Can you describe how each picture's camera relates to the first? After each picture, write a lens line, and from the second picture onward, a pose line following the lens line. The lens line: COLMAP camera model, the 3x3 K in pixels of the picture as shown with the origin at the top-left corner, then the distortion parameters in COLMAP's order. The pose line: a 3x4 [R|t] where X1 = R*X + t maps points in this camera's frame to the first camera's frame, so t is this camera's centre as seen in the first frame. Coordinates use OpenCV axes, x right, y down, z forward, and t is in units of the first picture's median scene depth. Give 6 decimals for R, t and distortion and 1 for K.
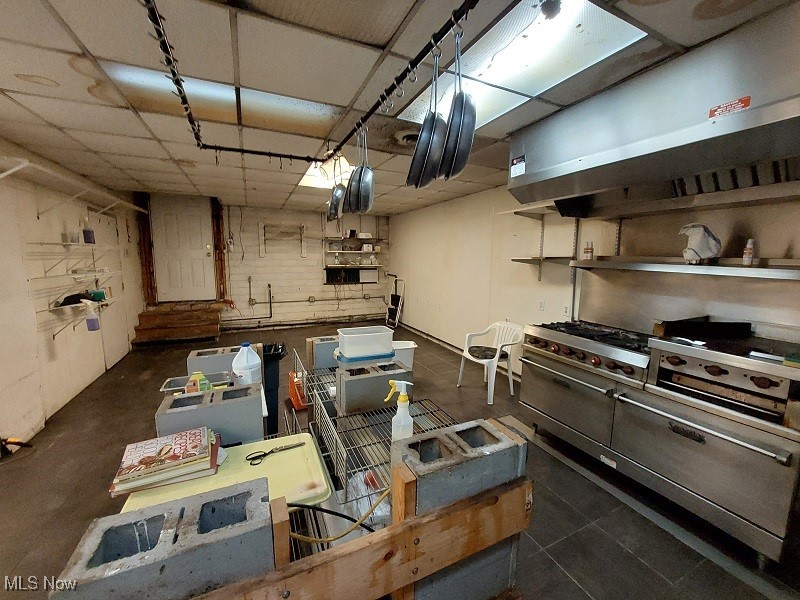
lens RADIAL K [[322.1, 0, 401.0], [0, 322.1, 299.9], [0, 0, 1]] dist [-0.003081, -0.000047]
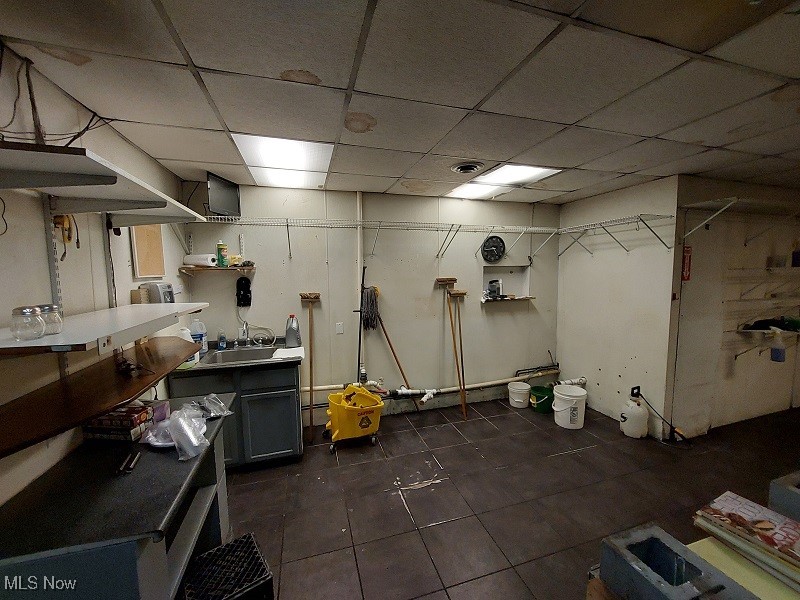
lens RADIAL K [[322.1, 0, 401.3], [0, 322.1, 301.3], [0, 0, 1]] dist [-0.003081, -0.000047]
pose [[-0.133341, 0.082571, -0.987625, 0.093141], [-0.115481, 0.988441, 0.098230, -0.046633], [0.984319, 0.127150, -0.122264, 0.034778]]
